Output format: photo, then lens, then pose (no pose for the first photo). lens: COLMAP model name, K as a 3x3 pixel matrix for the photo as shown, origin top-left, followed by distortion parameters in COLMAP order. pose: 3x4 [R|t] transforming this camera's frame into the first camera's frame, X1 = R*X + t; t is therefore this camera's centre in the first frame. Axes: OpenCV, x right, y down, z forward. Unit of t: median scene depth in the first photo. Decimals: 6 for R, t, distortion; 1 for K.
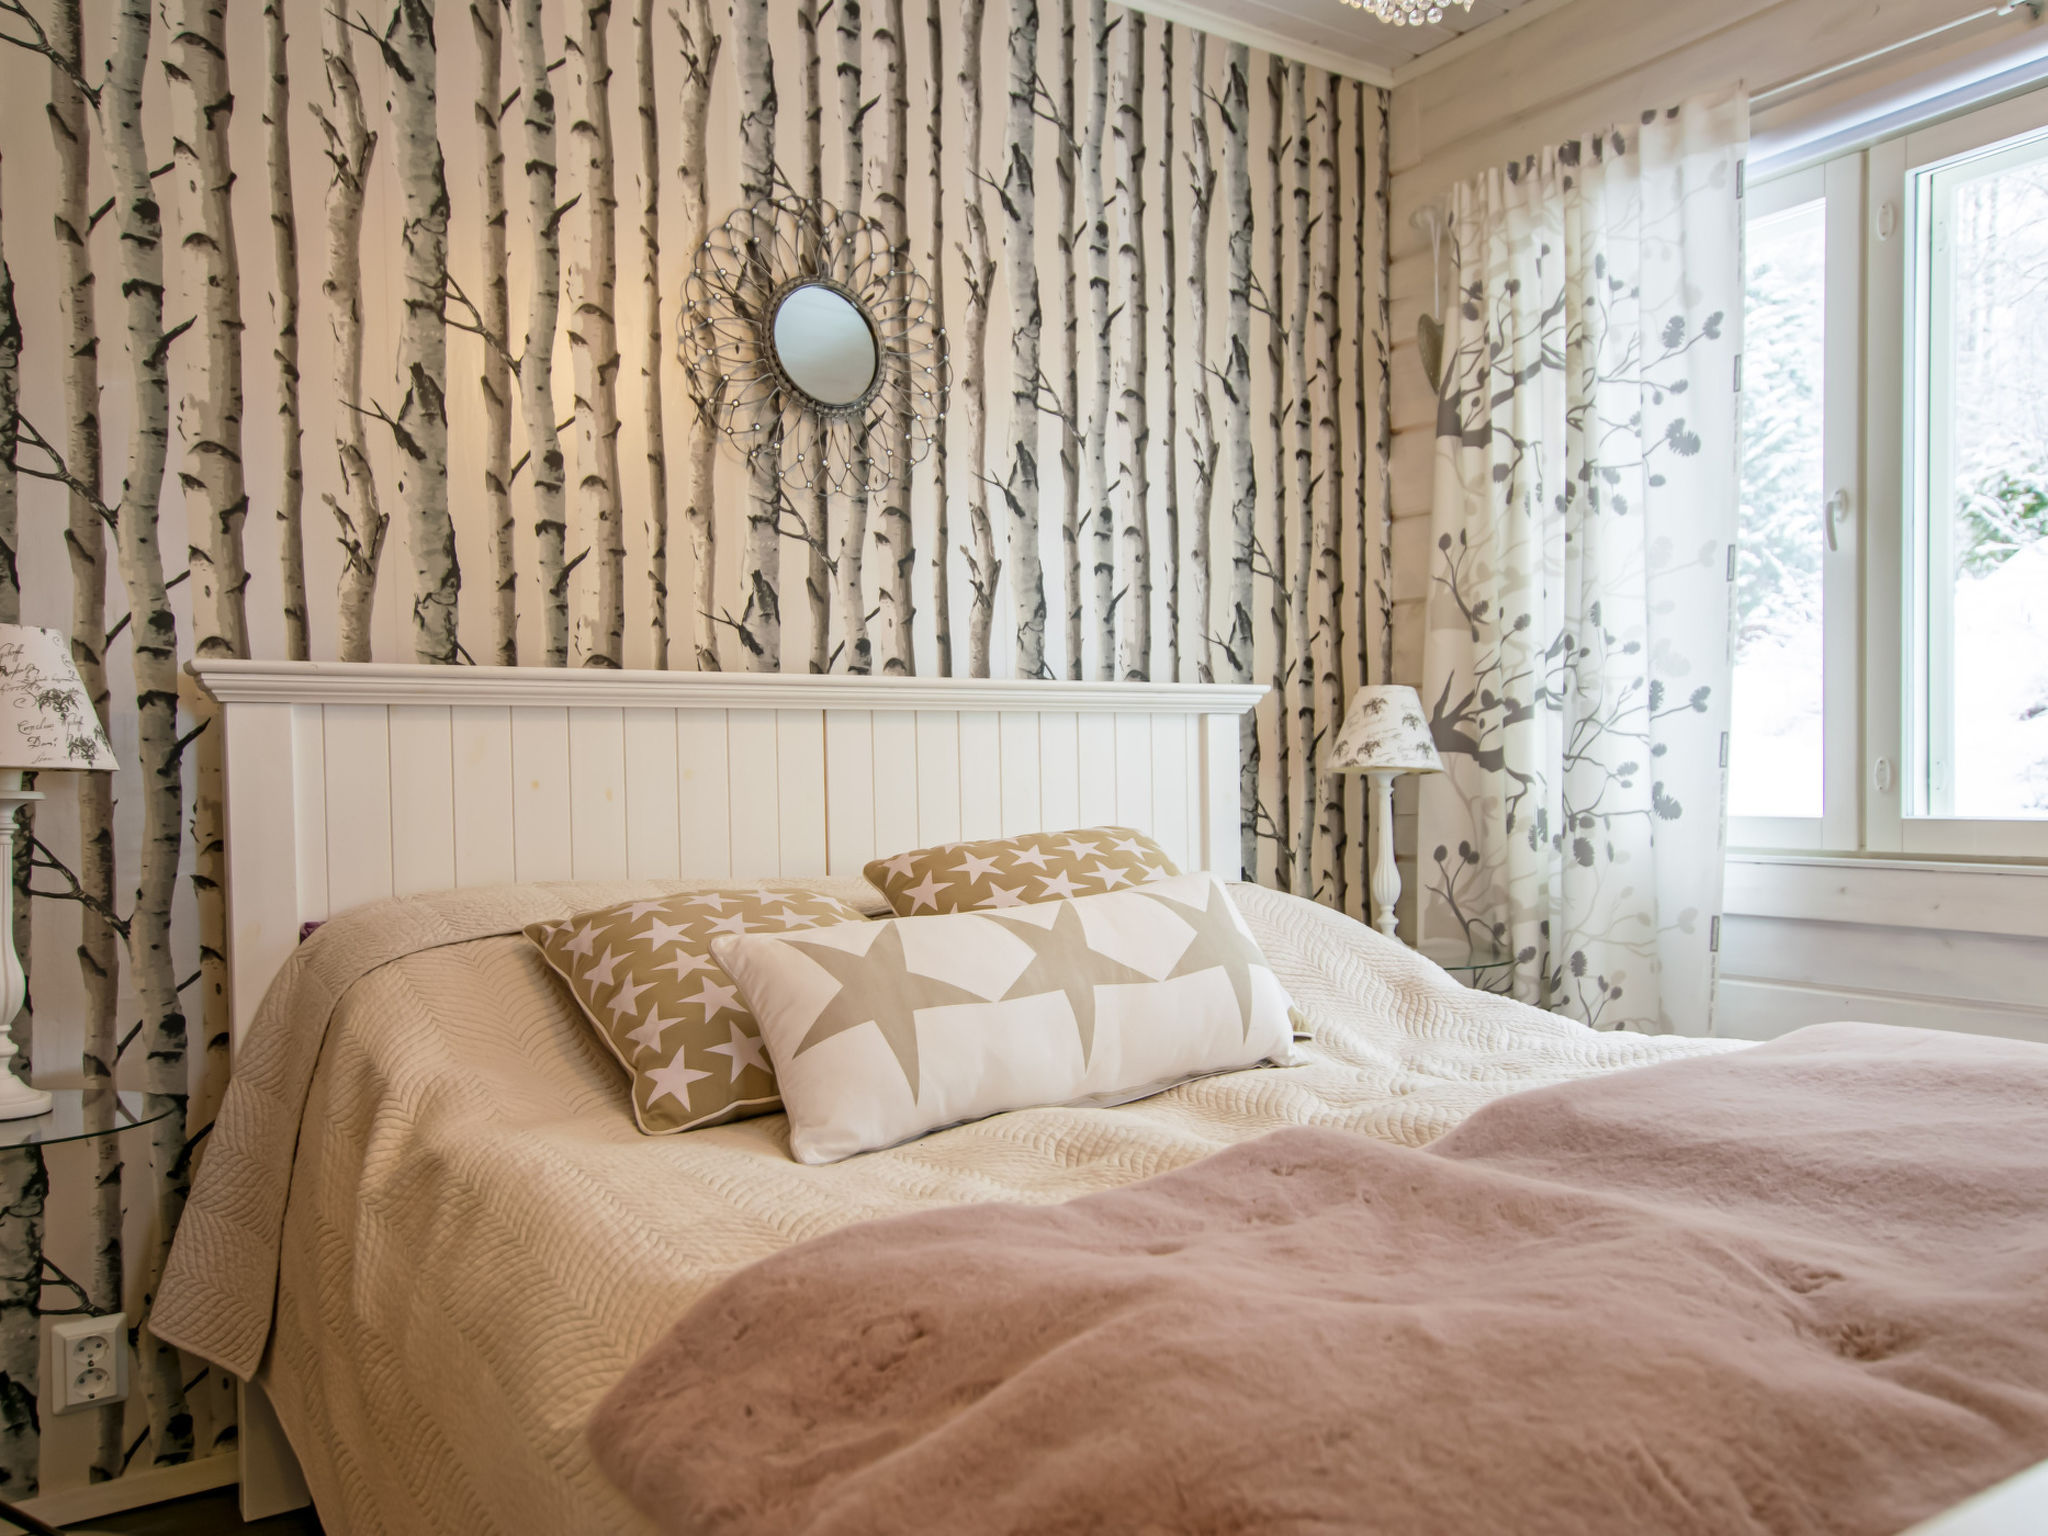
lens RADIAL K [[1460.7, 0, 1024.0], [0, 1460.7, 768.0], [0, 0, 1]] dist [0.024570, 0.005389]
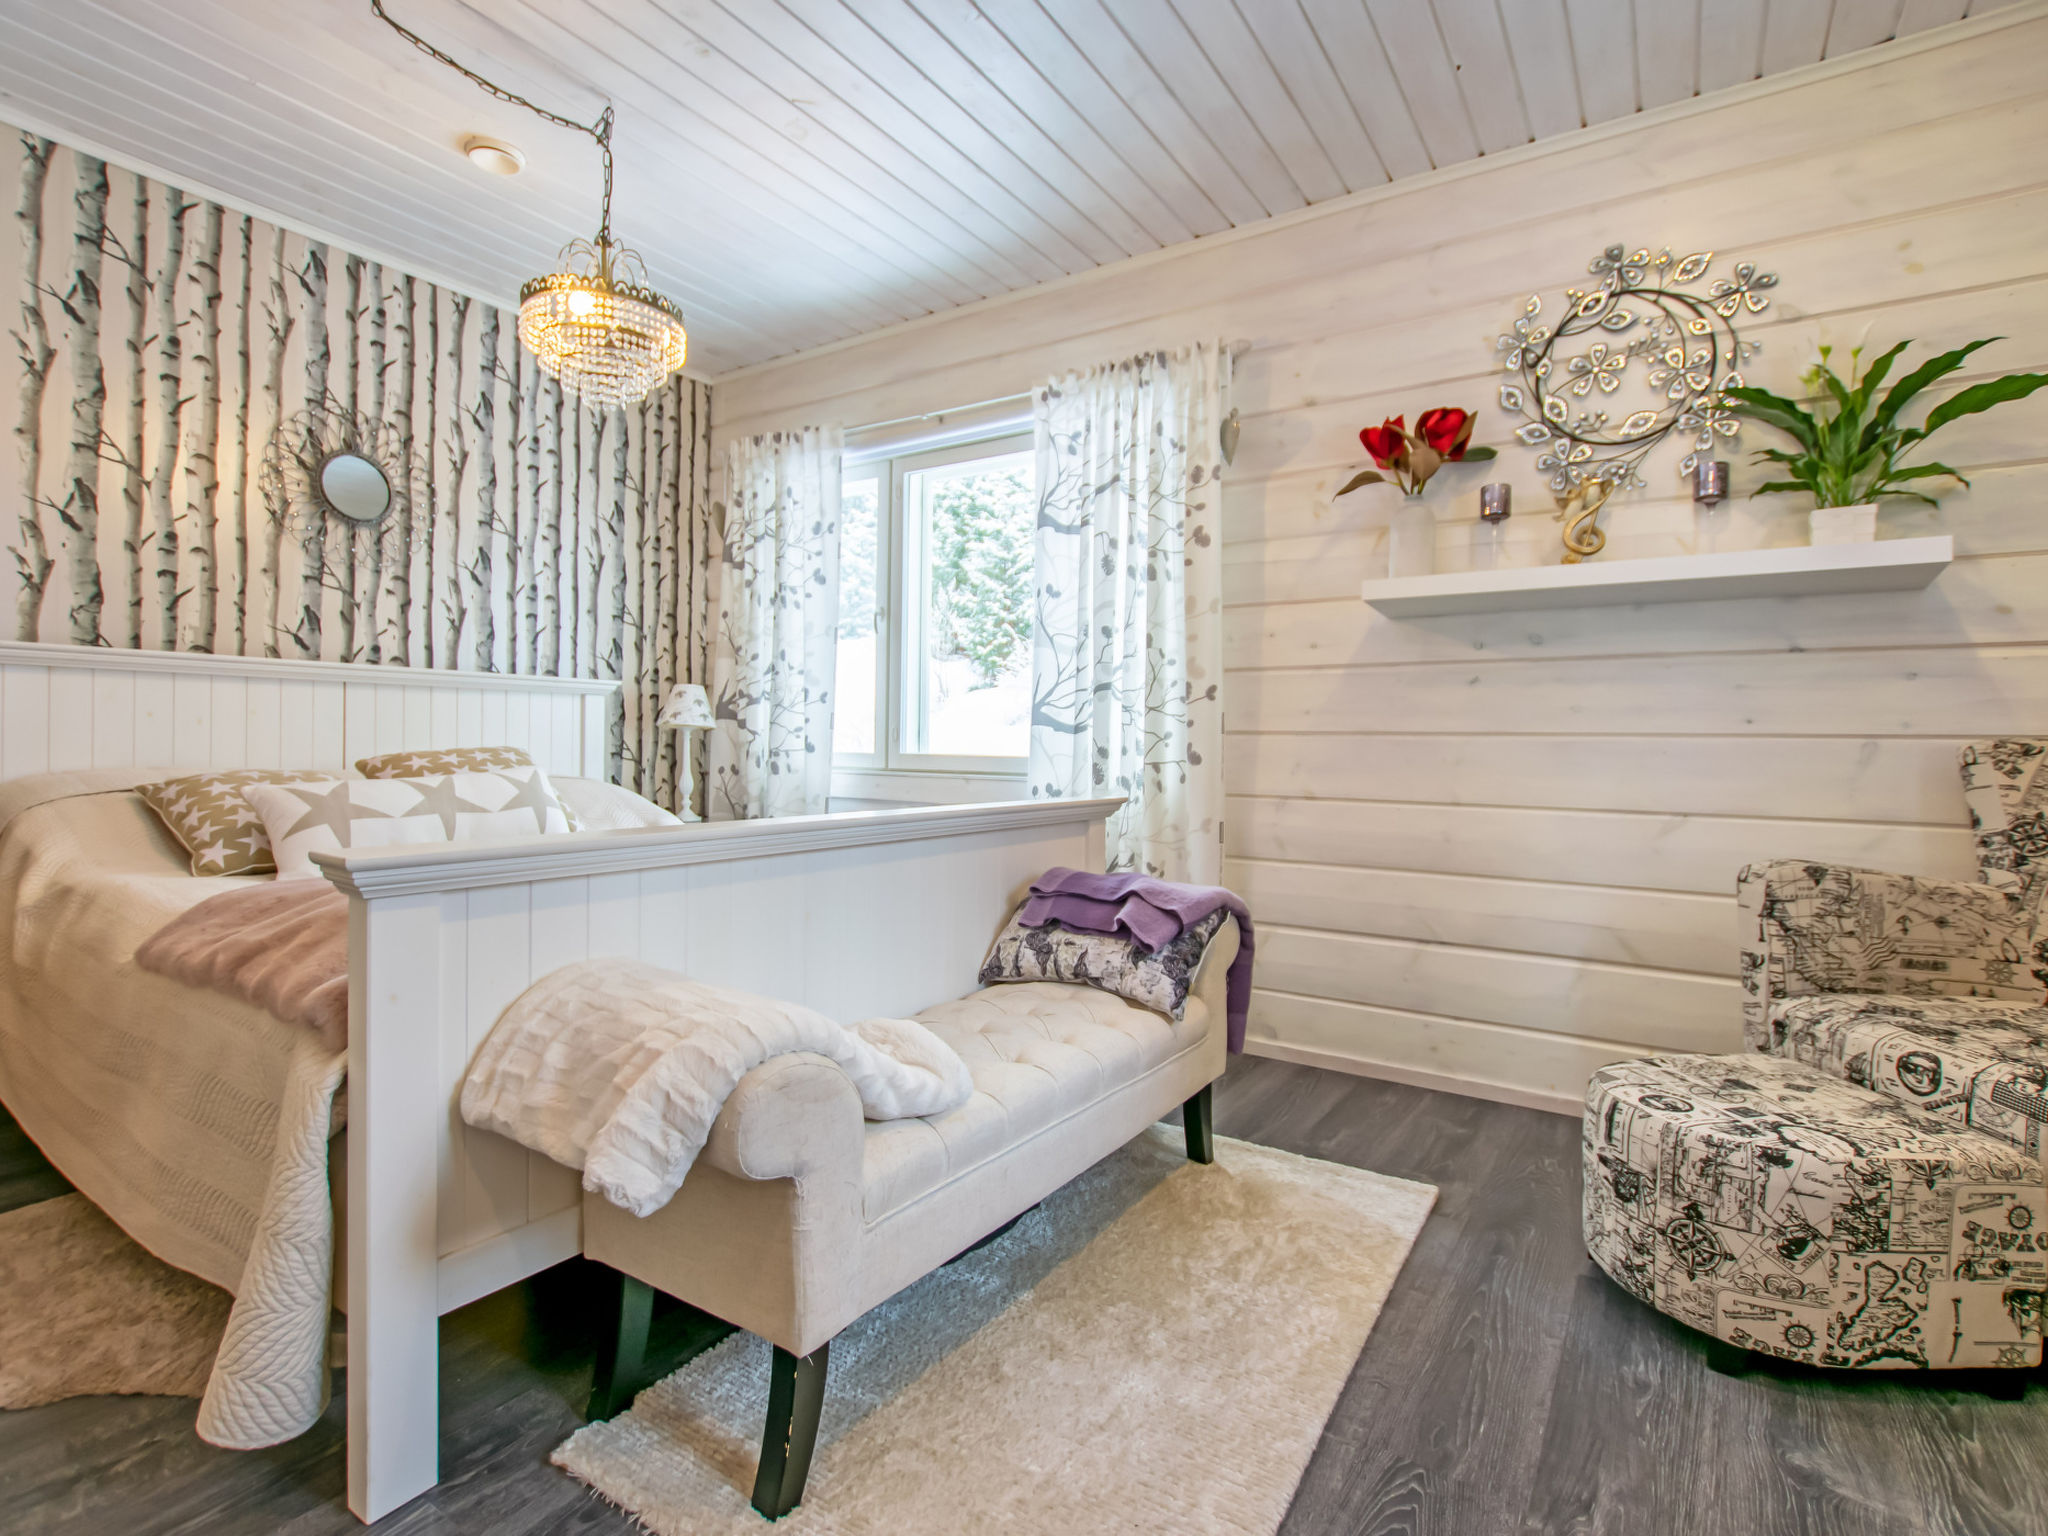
lens RADIAL K [[994.8, 0, 1021.6], [0, 994.8, 733.6], [0, 0, 1]] dist [0.000241, -0.000095]
pose [[0.933930, 0.031593, 0.356056, 0.209342], [-0.027928, 0.999491, -0.015431, 0.020806], [-0.356362, 0.004468, 0.934337, -0.474781]]
